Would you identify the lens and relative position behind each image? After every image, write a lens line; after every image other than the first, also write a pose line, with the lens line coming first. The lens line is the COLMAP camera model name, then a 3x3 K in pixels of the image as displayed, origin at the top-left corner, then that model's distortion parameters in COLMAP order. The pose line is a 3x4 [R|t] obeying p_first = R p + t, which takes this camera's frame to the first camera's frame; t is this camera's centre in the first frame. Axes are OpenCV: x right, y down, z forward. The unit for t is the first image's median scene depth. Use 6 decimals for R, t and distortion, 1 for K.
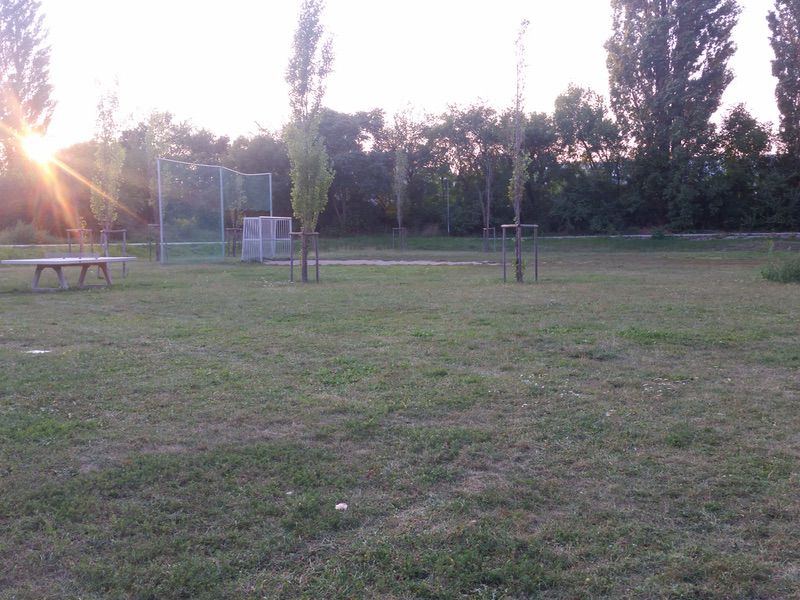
lens RADIAL K [[805.3, 0, 401.8], [0, 805.3, 333.2], [0, 0, 1]] dist [0.152286, -0.387214]
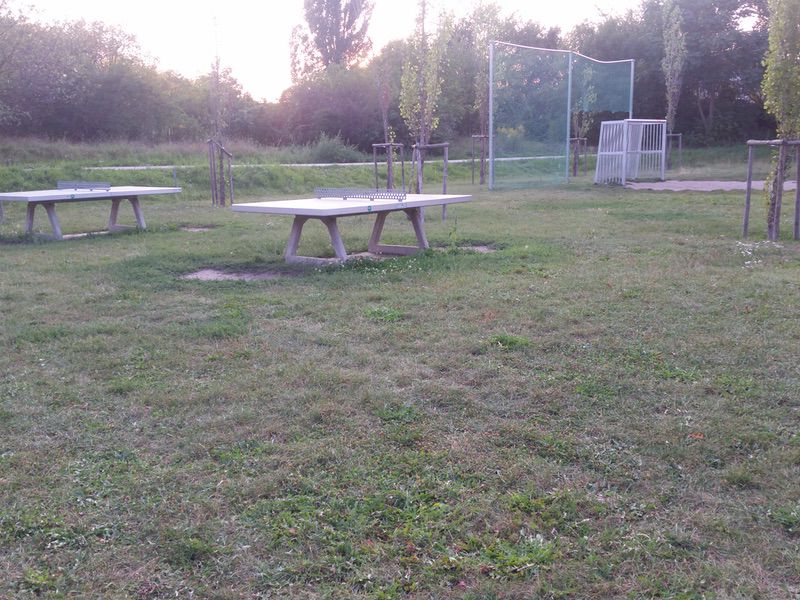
lens RADIAL K [[838.6, 0, 400.4], [0, 838.6, 295.0], [0, 0, 1]] dist [0.157576, -0.415949]
pose [[0.932627, 0.051031, -0.357216, -0.048930], [-0.031825, 0.997724, 0.059445, -0.016978], [0.359437, -0.044071, 0.932128, 0.135213]]
